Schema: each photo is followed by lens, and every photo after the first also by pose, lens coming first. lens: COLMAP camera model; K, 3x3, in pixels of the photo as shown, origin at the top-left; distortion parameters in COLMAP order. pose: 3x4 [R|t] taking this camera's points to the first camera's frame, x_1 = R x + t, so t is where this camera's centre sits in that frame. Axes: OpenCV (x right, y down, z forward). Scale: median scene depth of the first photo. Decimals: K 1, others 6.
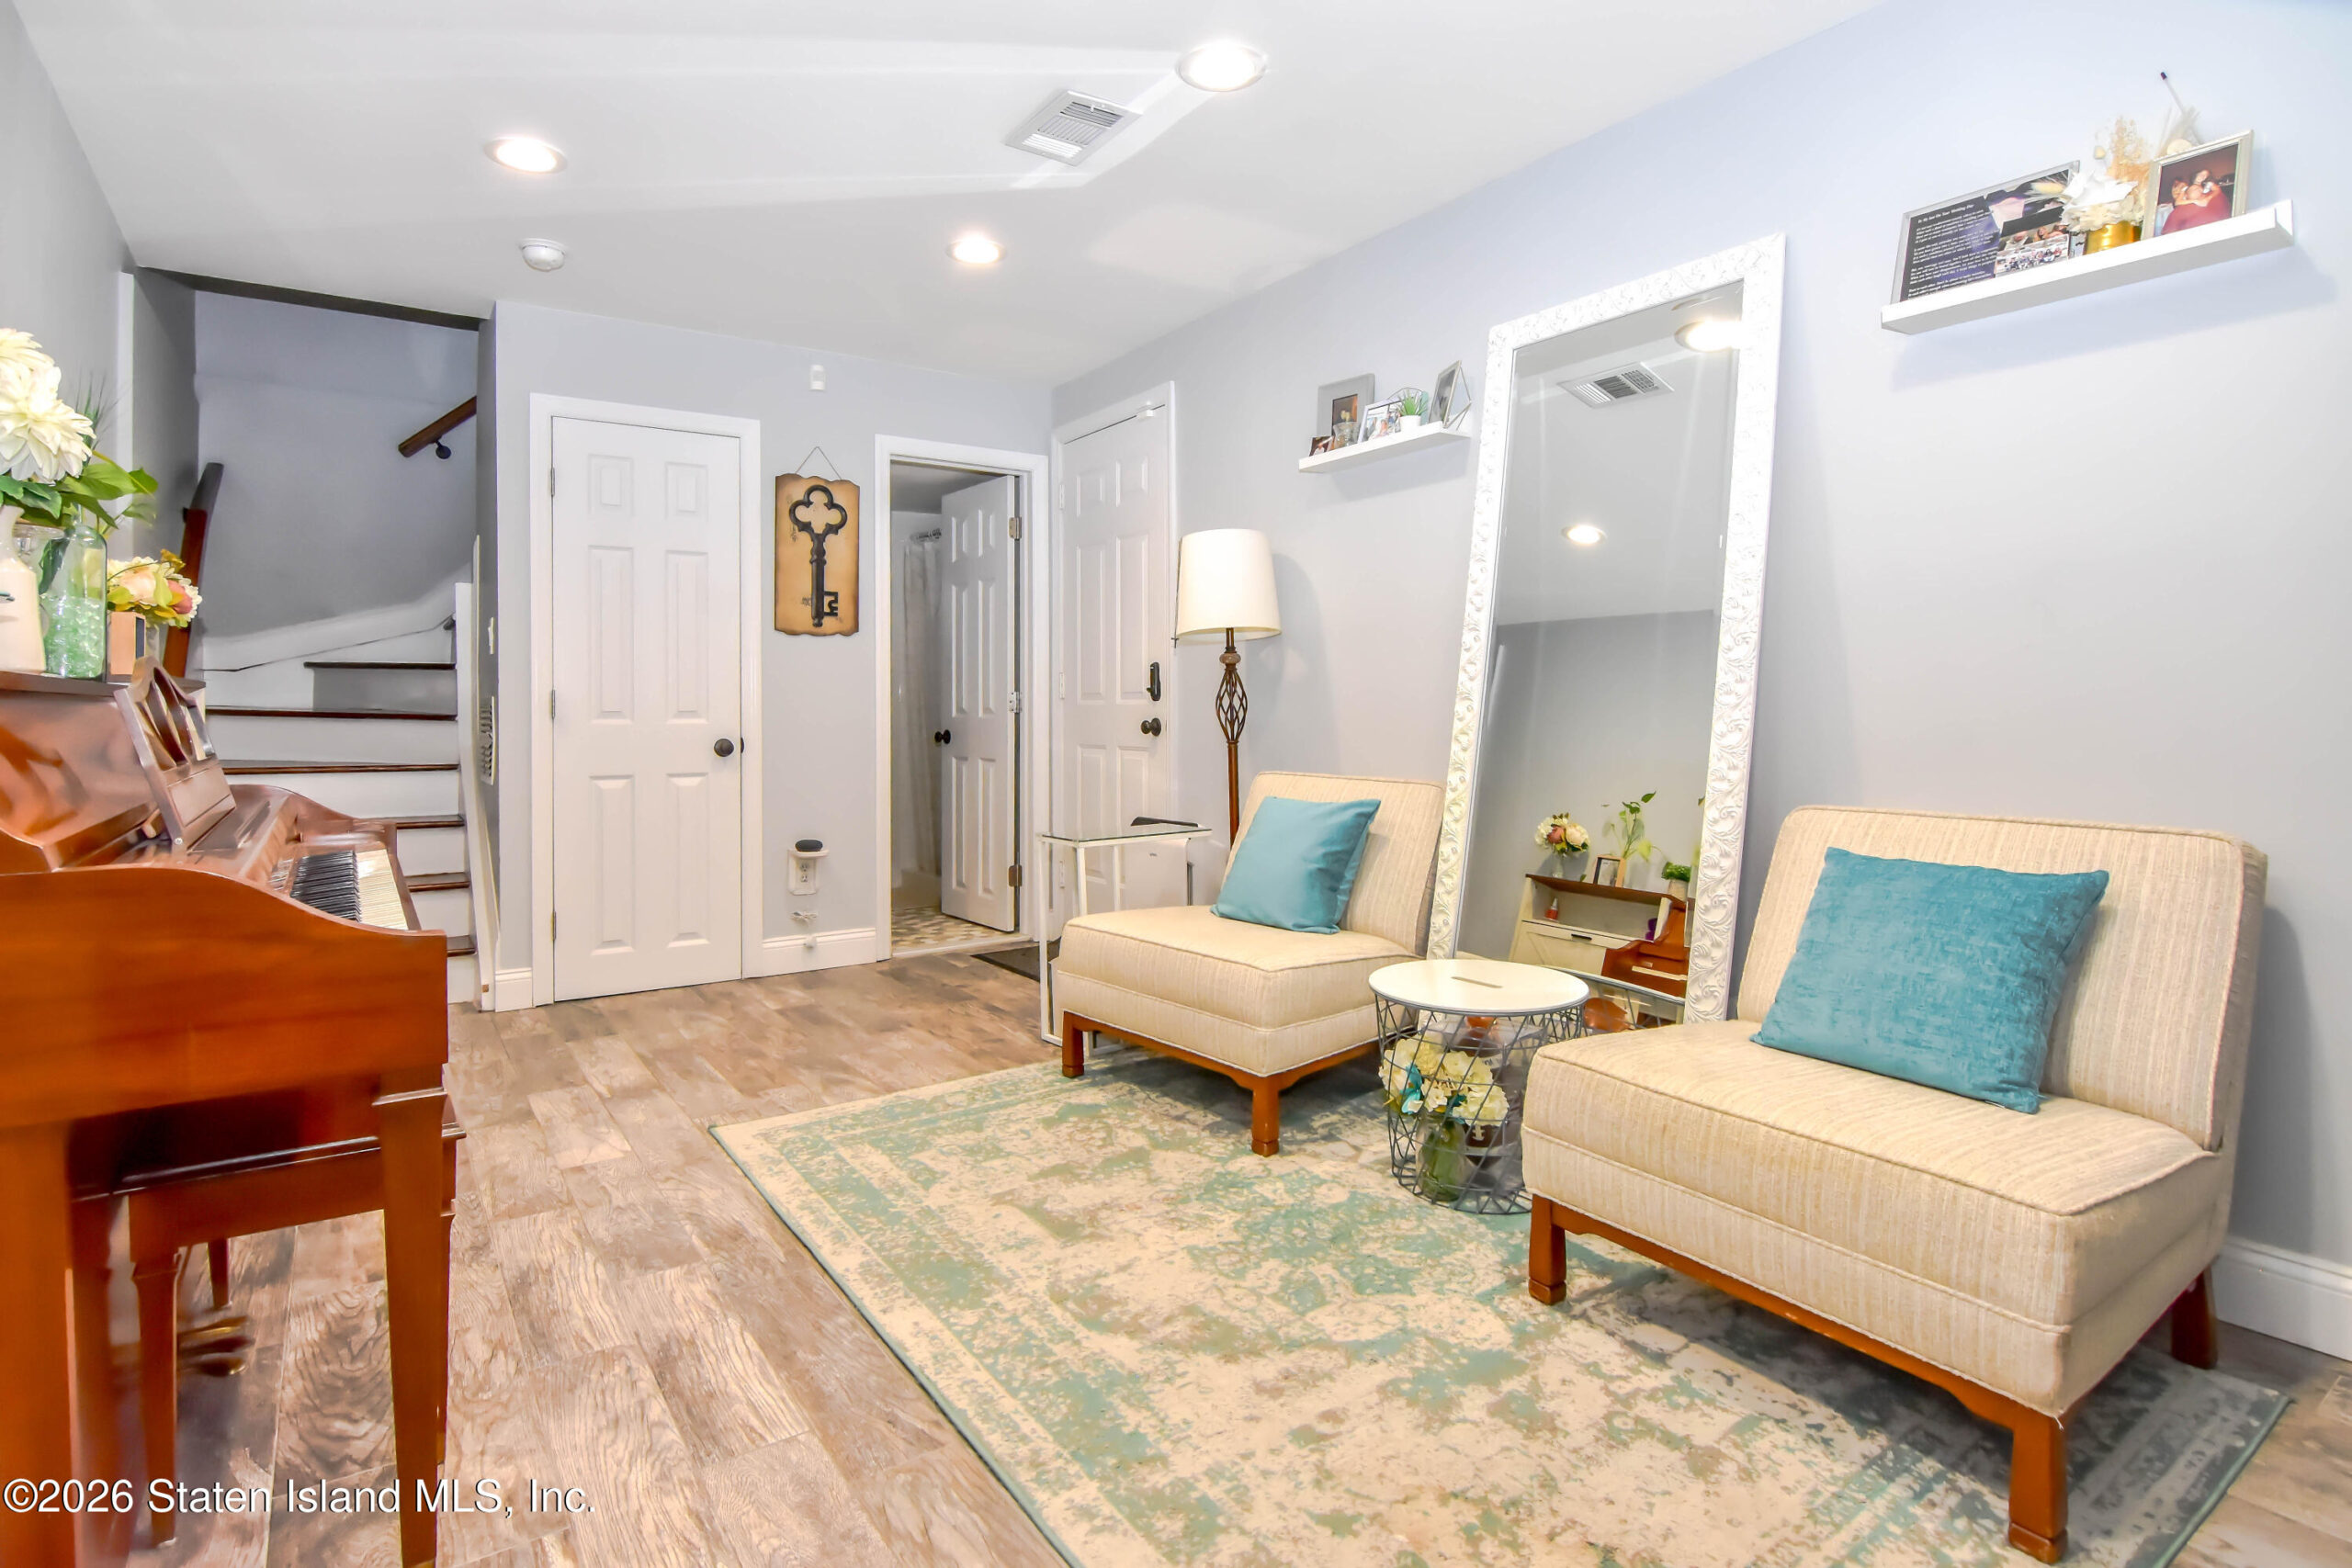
lens RADIAL K [[1195.0, 0, 1177.6], [0, 1195.0, 709.1], [0, 0, 1]] dist [-0.001558, -0.001704]
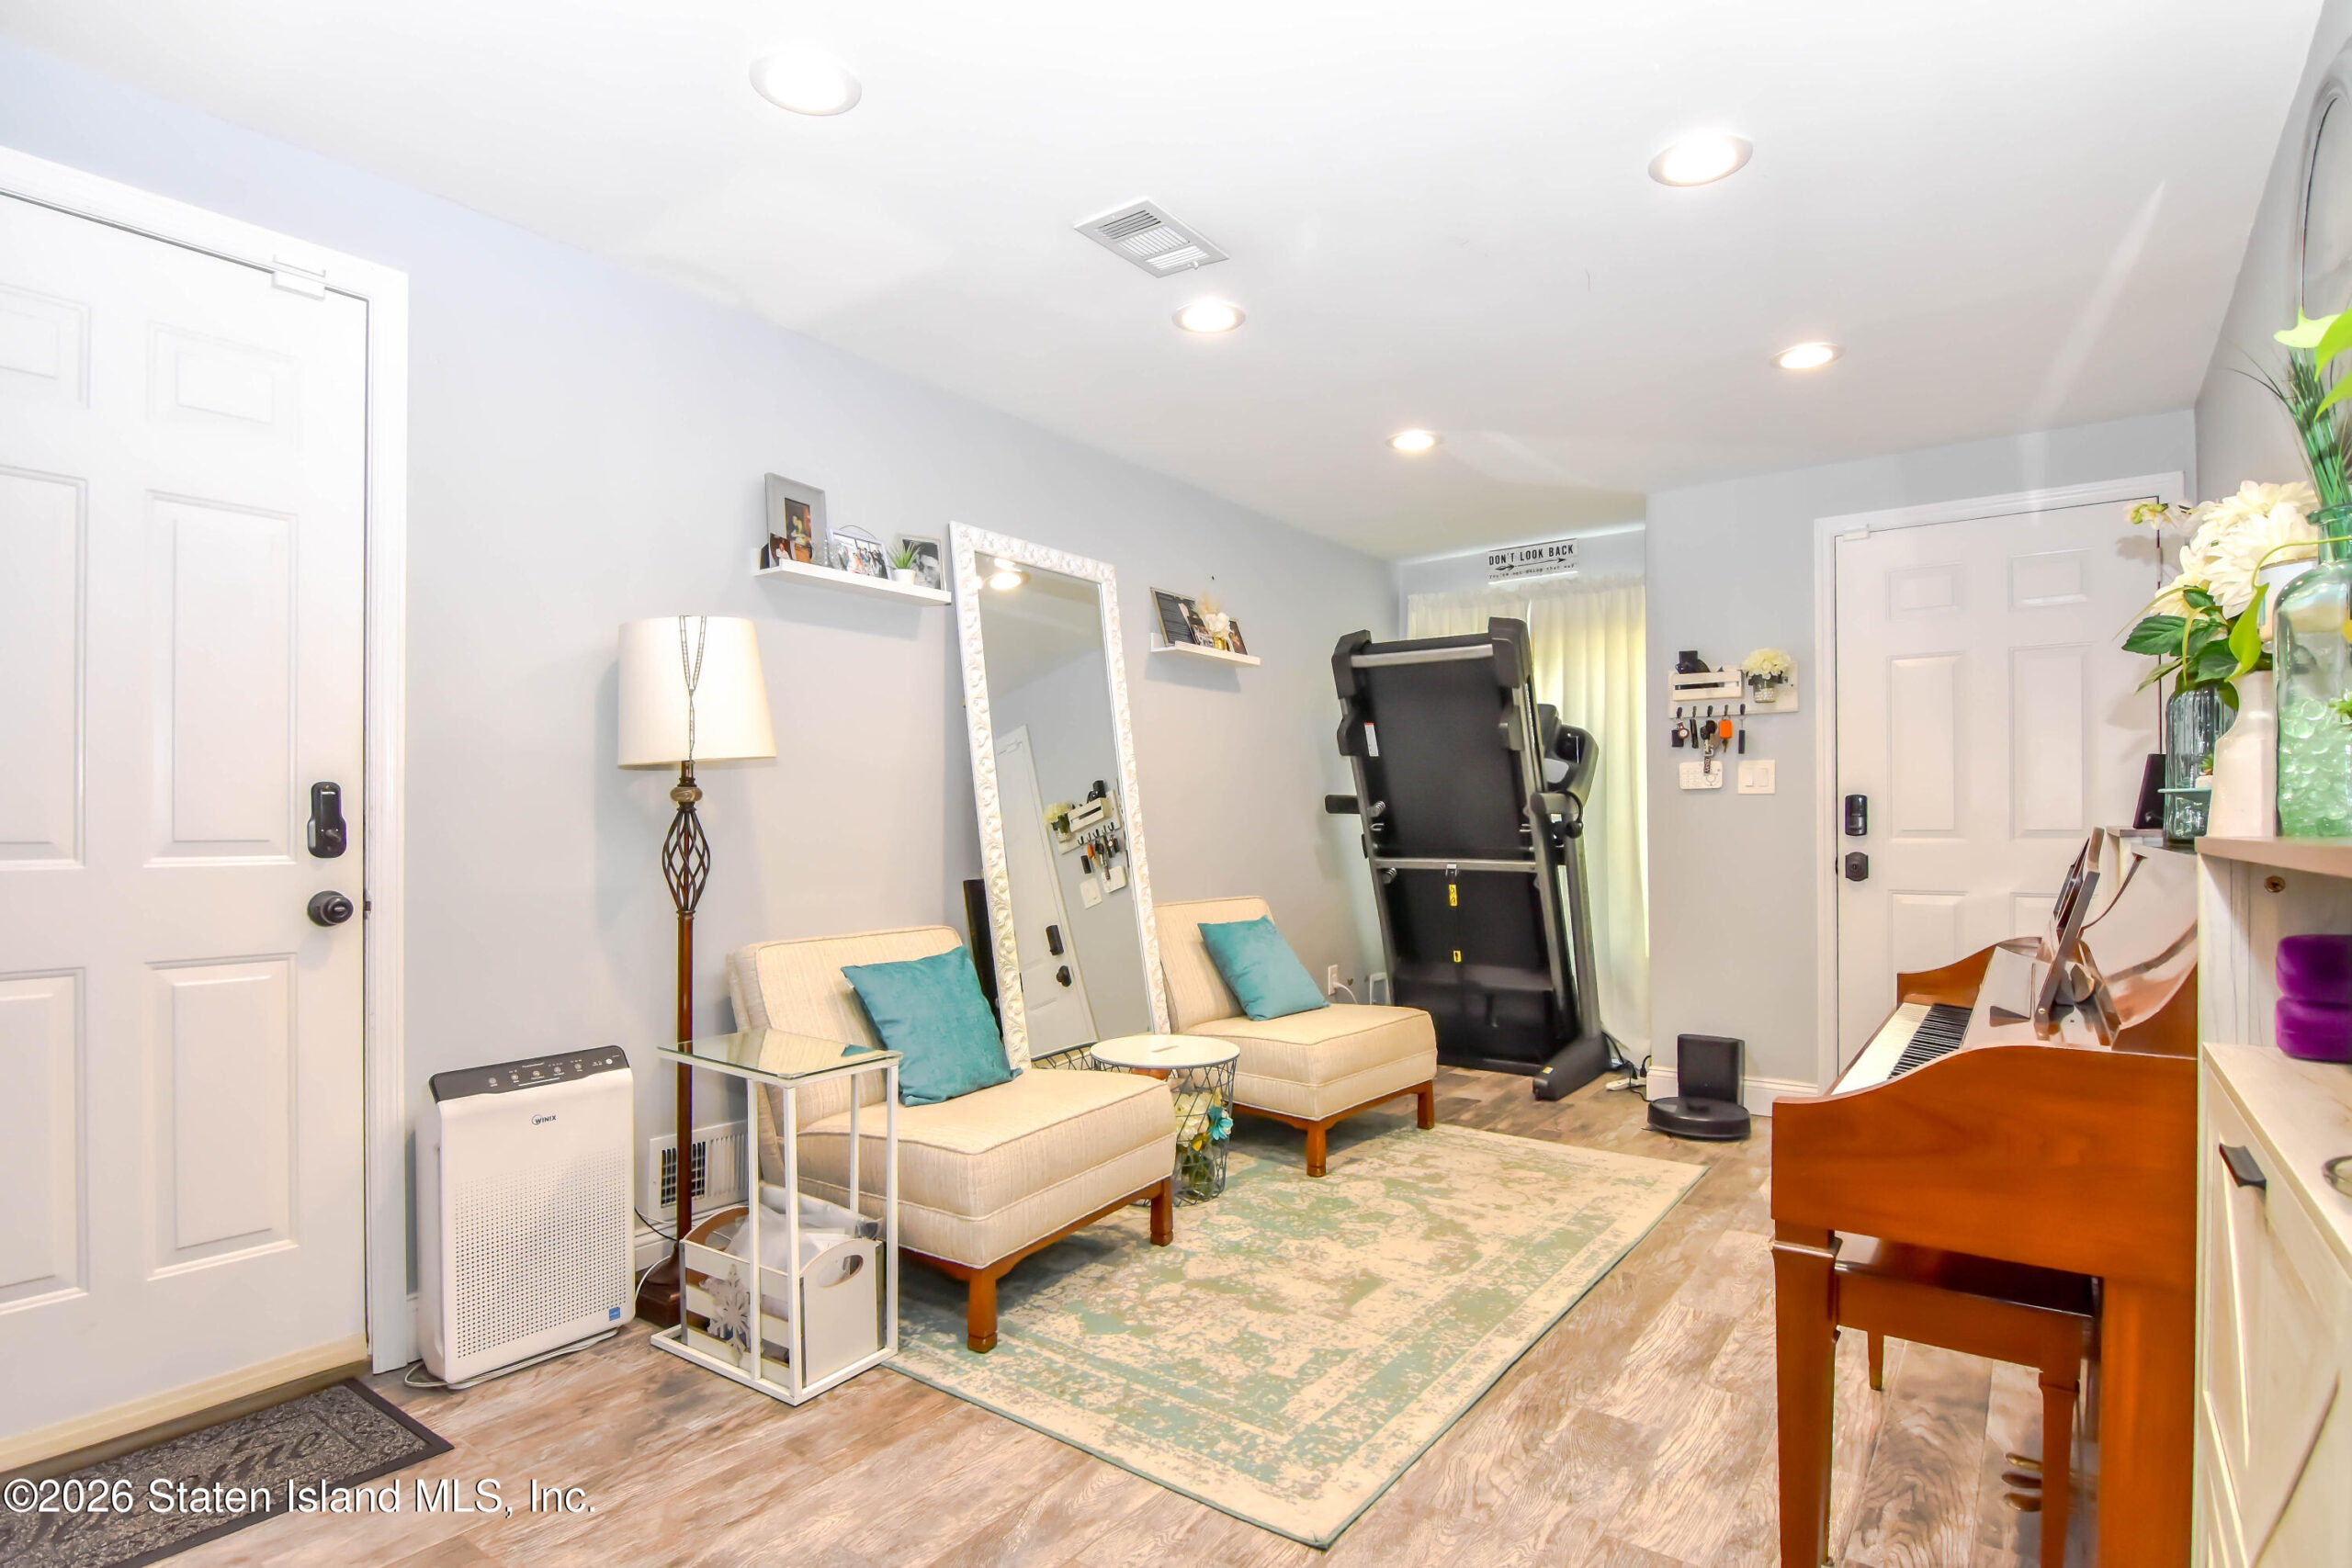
lens RADIAL K [[1214.8, 0, 1176.4], [0, 1214.8, 823.9], [0, 0, 1]] dist [0.000988, 0.000593]
pose [[-0.332090, 0.003751, 0.943240, -1.267877], [0.004136, 0.999988, -0.002520, -0.038913], [-0.943239, 0.003065, -0.332102, 1.674077]]
